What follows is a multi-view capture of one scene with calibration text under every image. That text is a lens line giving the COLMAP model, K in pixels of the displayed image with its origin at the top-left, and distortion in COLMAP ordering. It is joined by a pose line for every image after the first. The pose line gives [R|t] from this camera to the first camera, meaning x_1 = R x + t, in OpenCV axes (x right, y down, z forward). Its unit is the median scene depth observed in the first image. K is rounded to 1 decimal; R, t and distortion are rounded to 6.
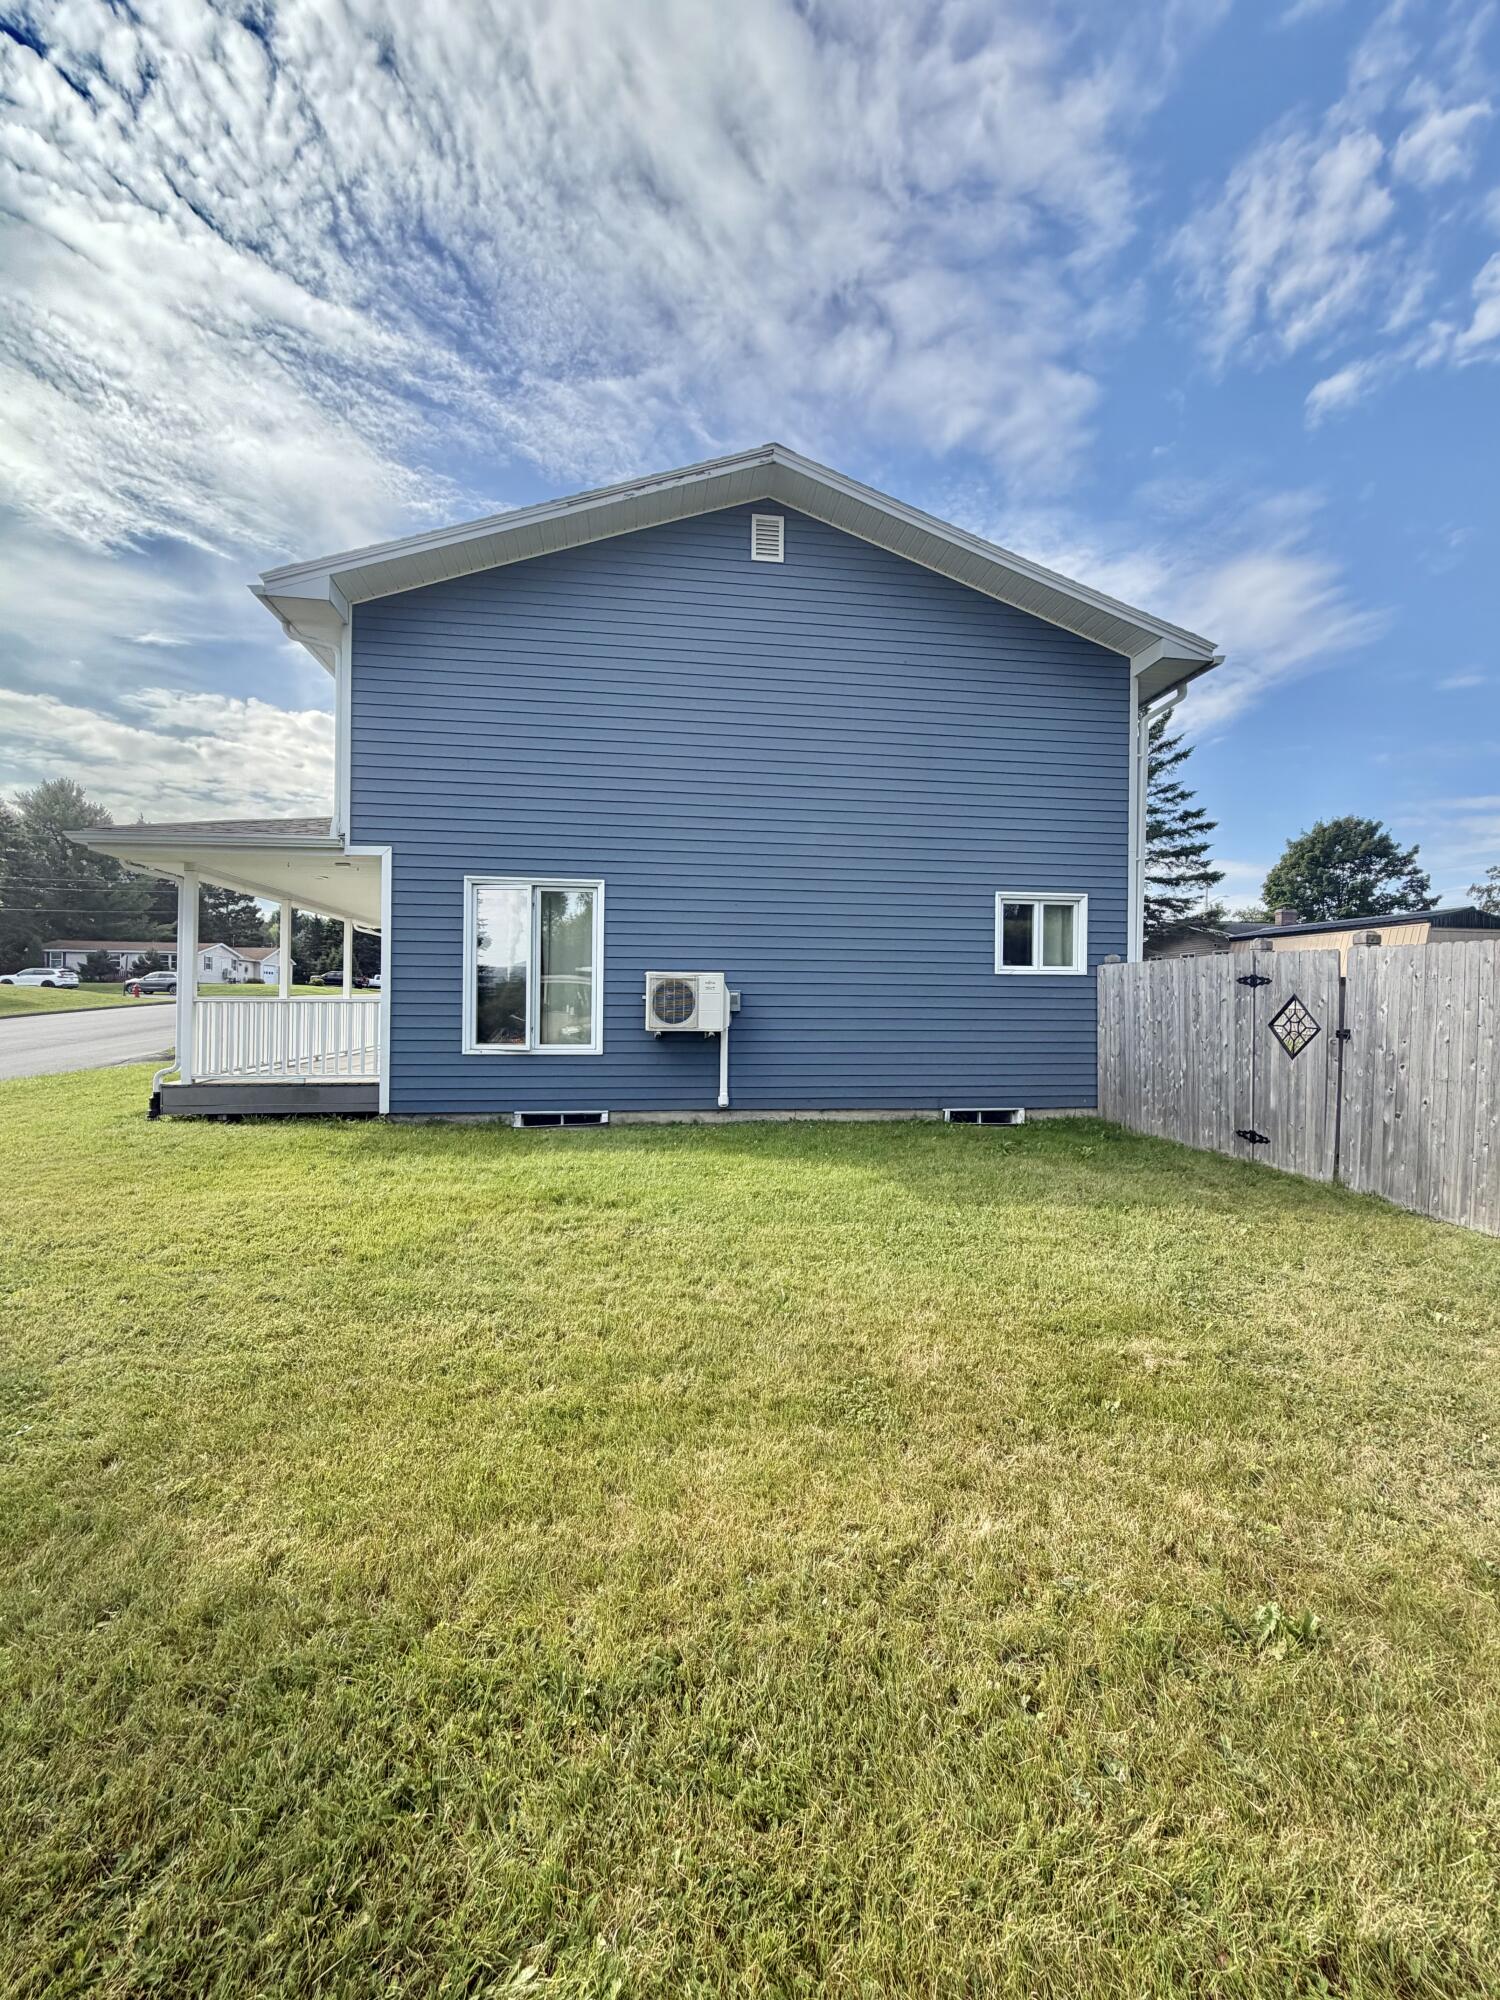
lens RADIAL K [[818.8, 0, 744.4], [0, 818.8, 1004.7], [0, 0, 1]] dist [0.006369, 0.000081]
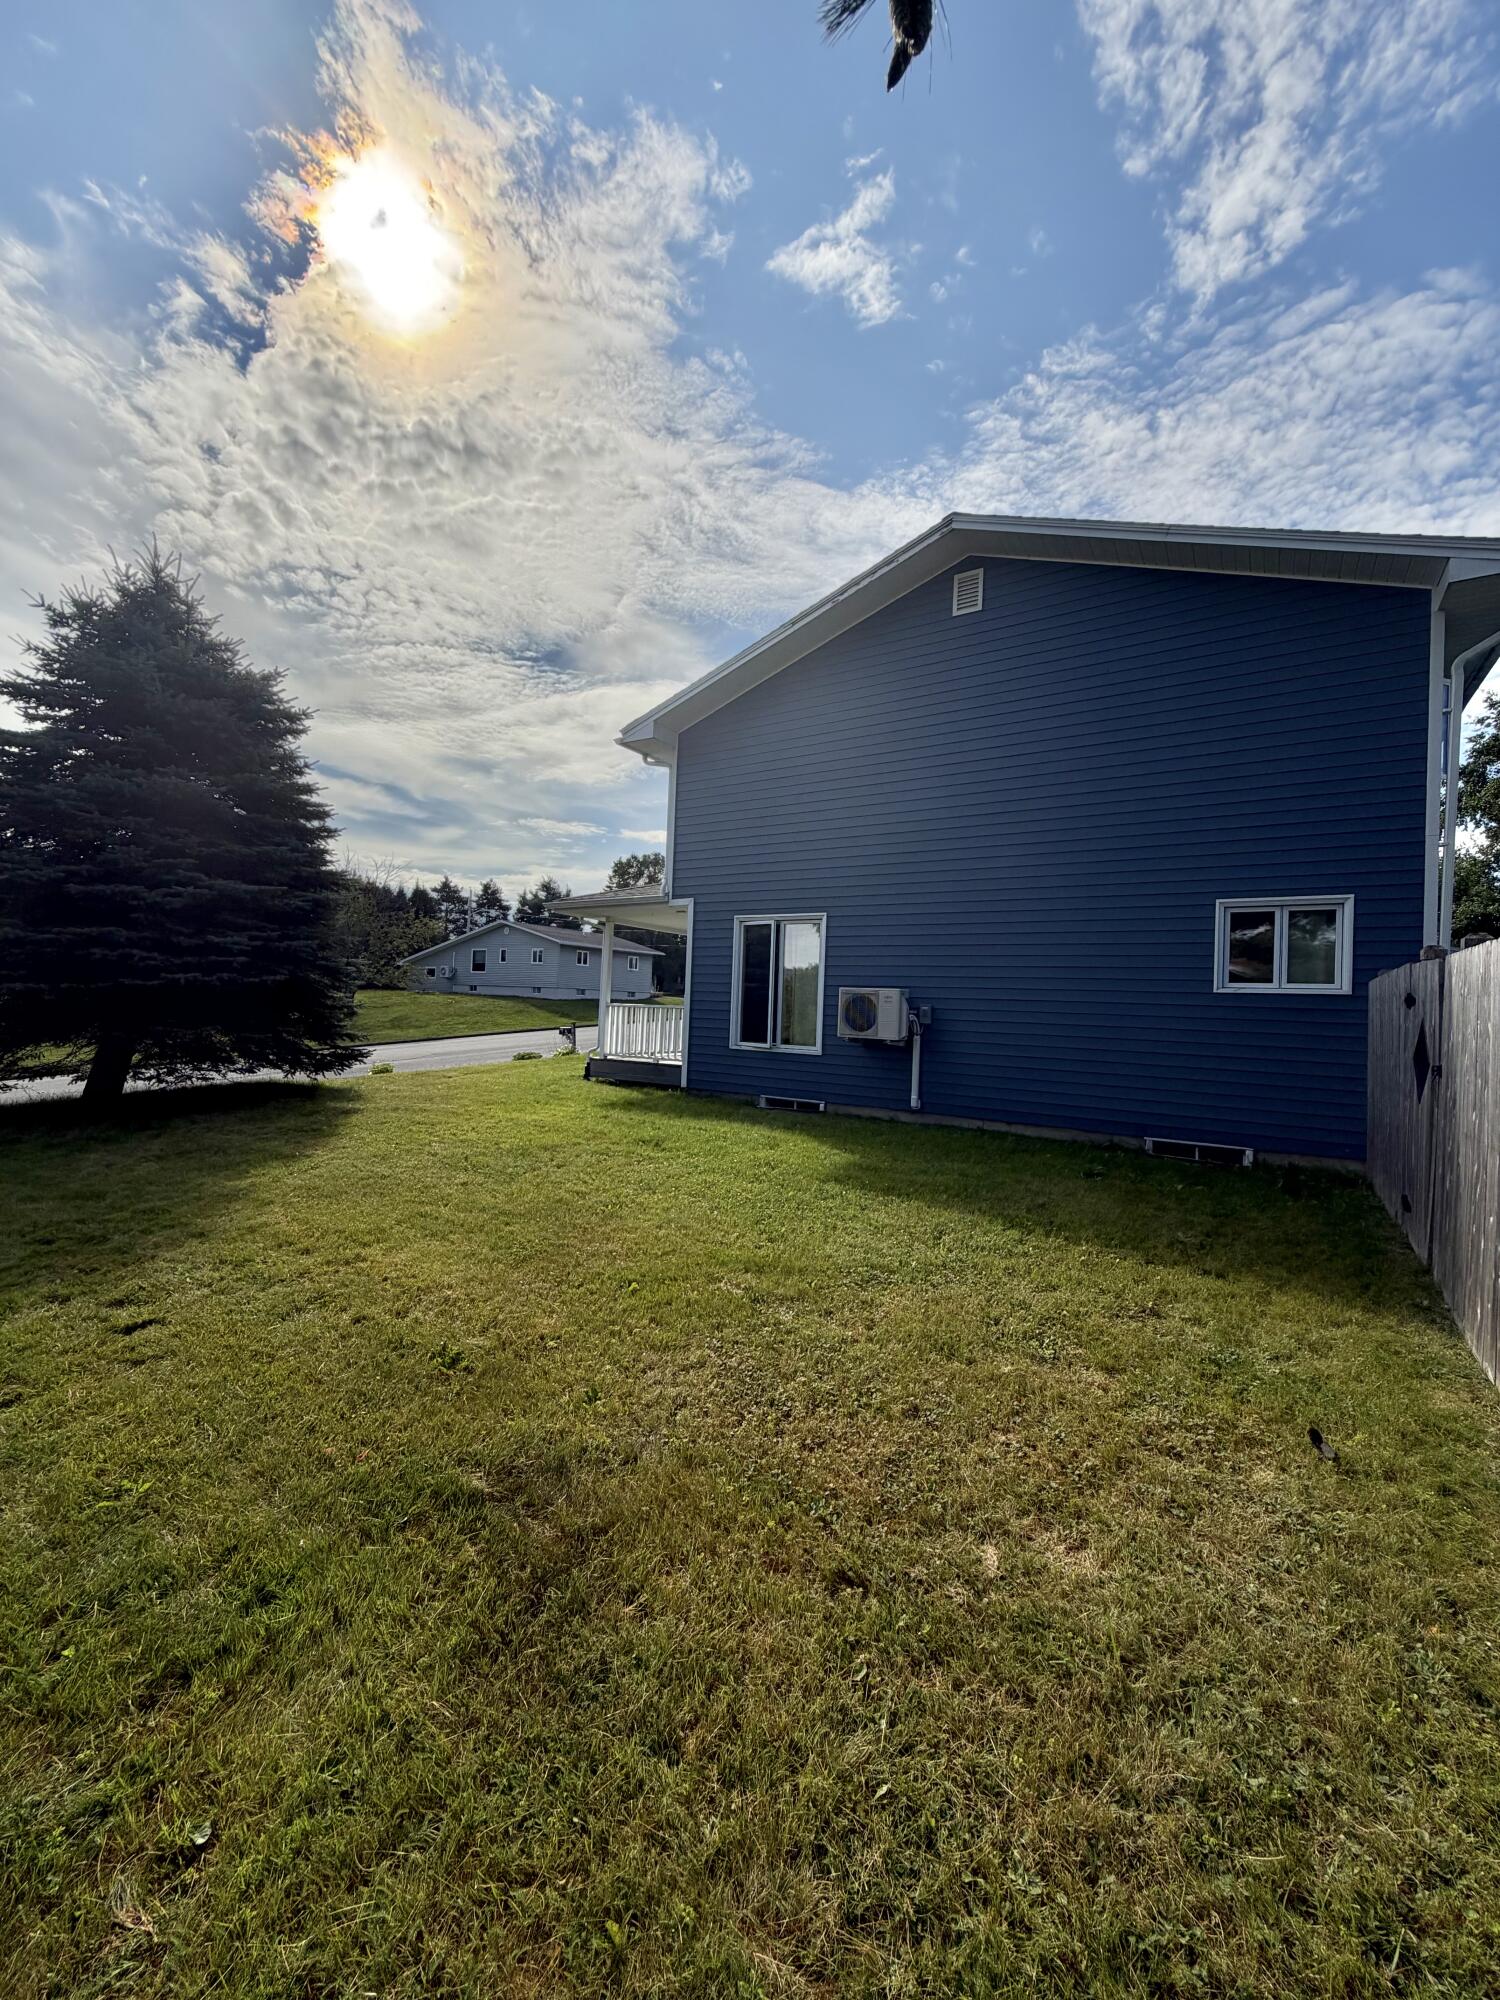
lens RADIAL K [[818.8, 0, 731.0], [0, 818.8, 1003.4], [0, 0, 1]] dist [0.006369, 0.000081]
pose [[0.756277, 0.015591, -0.654066, 0.530120], [-0.036555, 0.999161, -0.018450, 0.011352], [0.653230, 0.037862, 0.756212, -0.013083]]
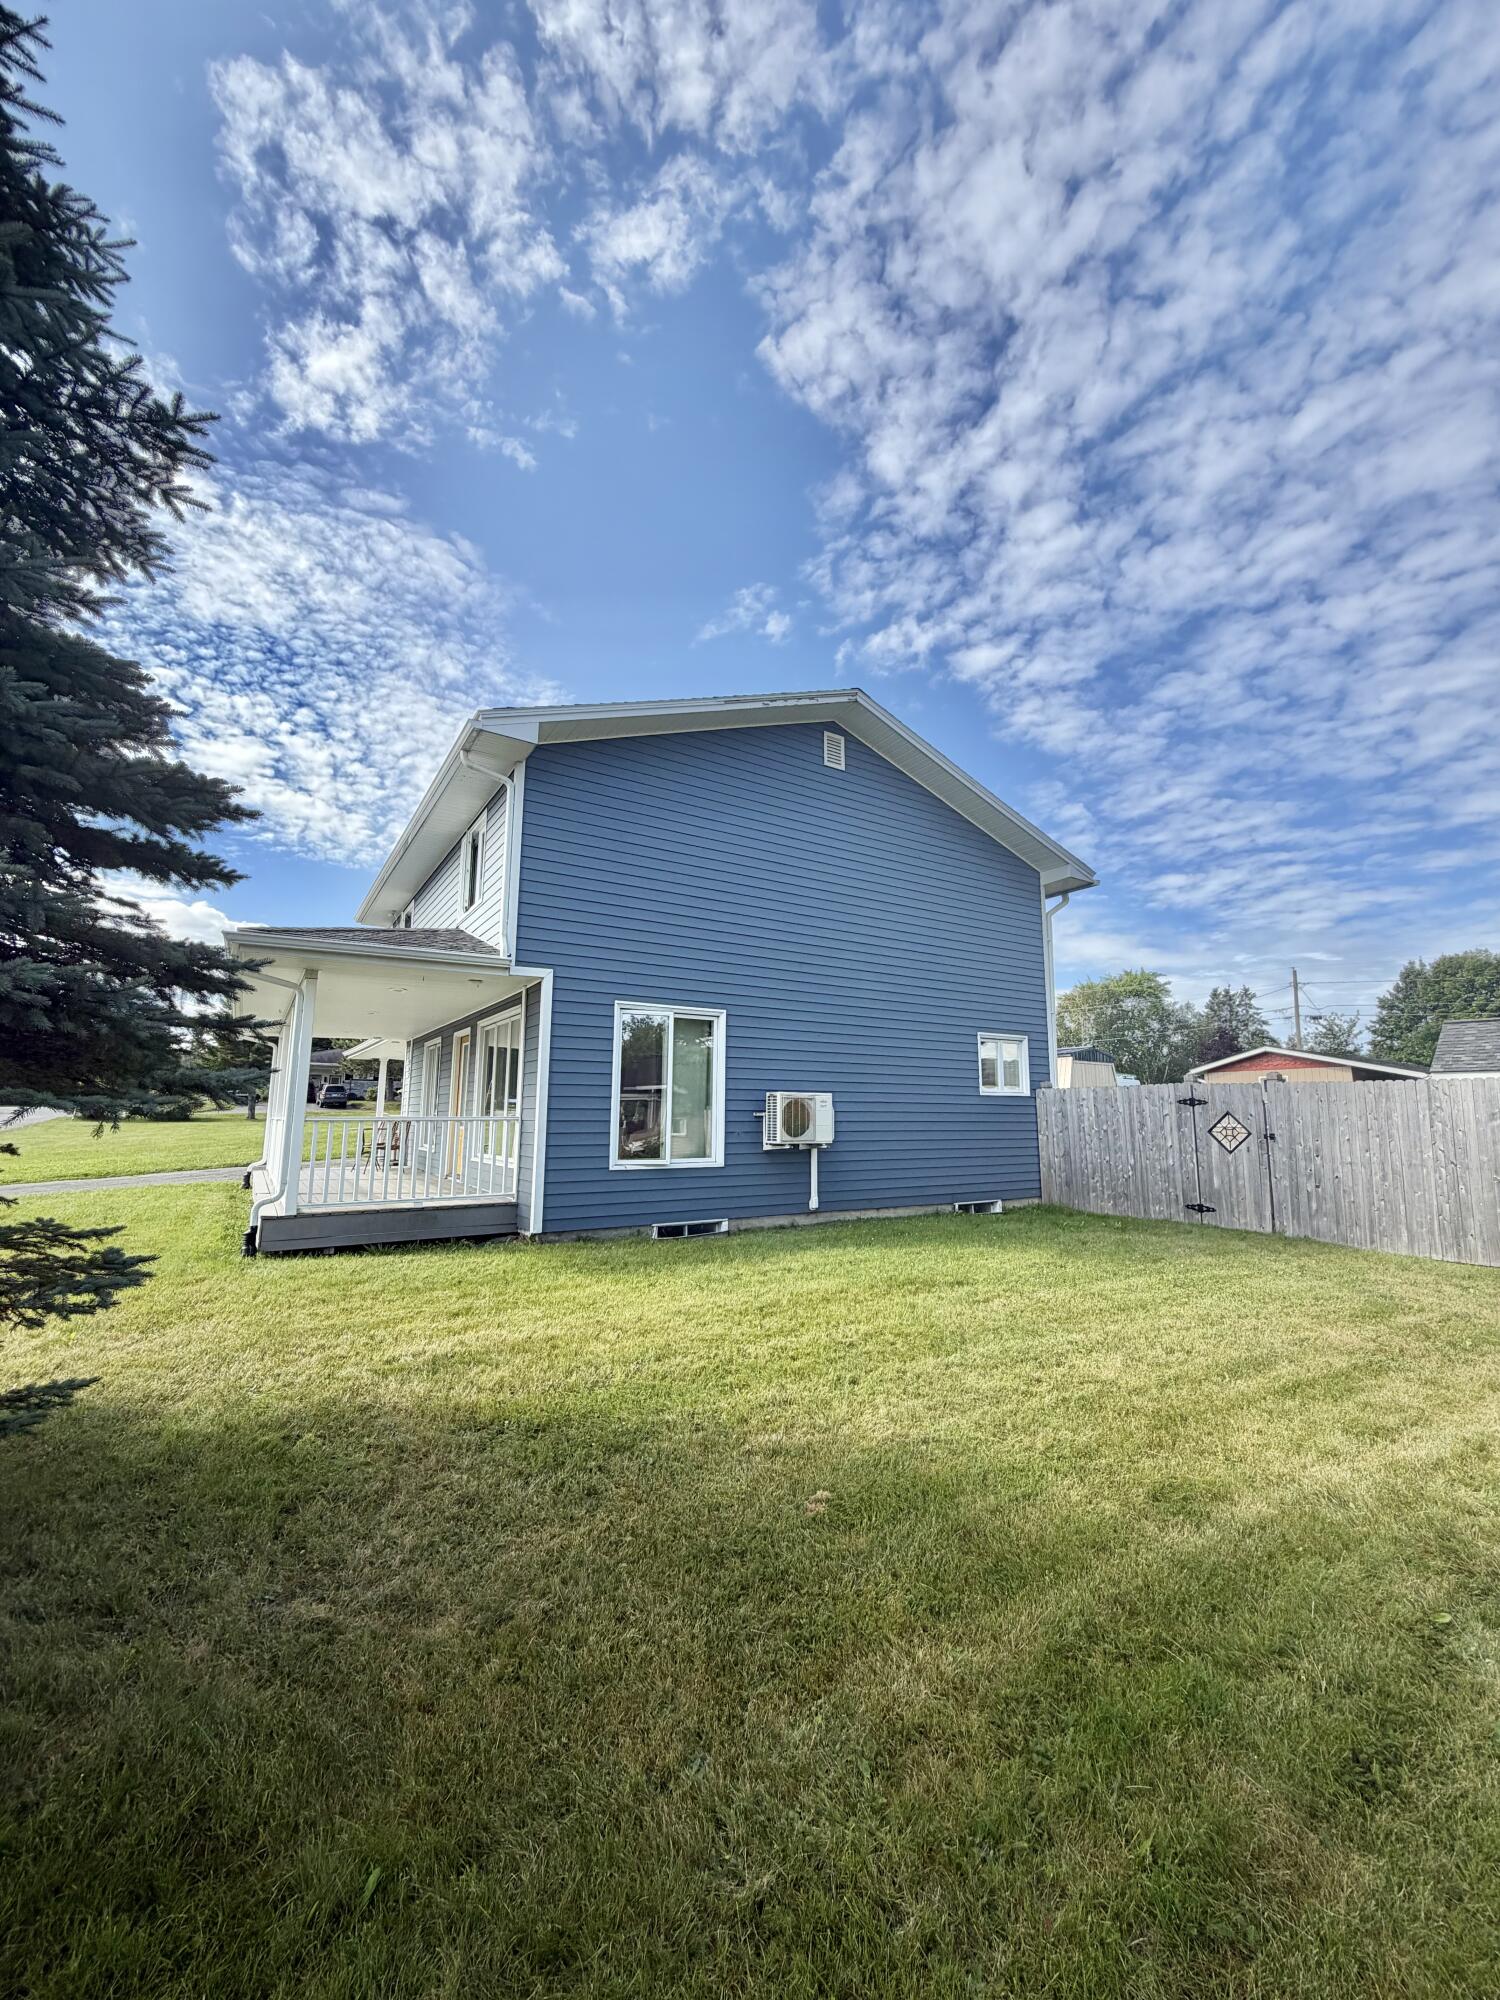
lens RADIAL K [[818.8, 0, 735.2], [0, 818.8, 994.4], [0, 0, 1]] dist [0.006369, 0.000081]
pose [[0.909434, 0.056152, 0.412039, -0.637375], [0.005439, 0.989151, -0.146804, -0.006634], [-0.415812, 0.135750, 0.899262, -0.031153]]
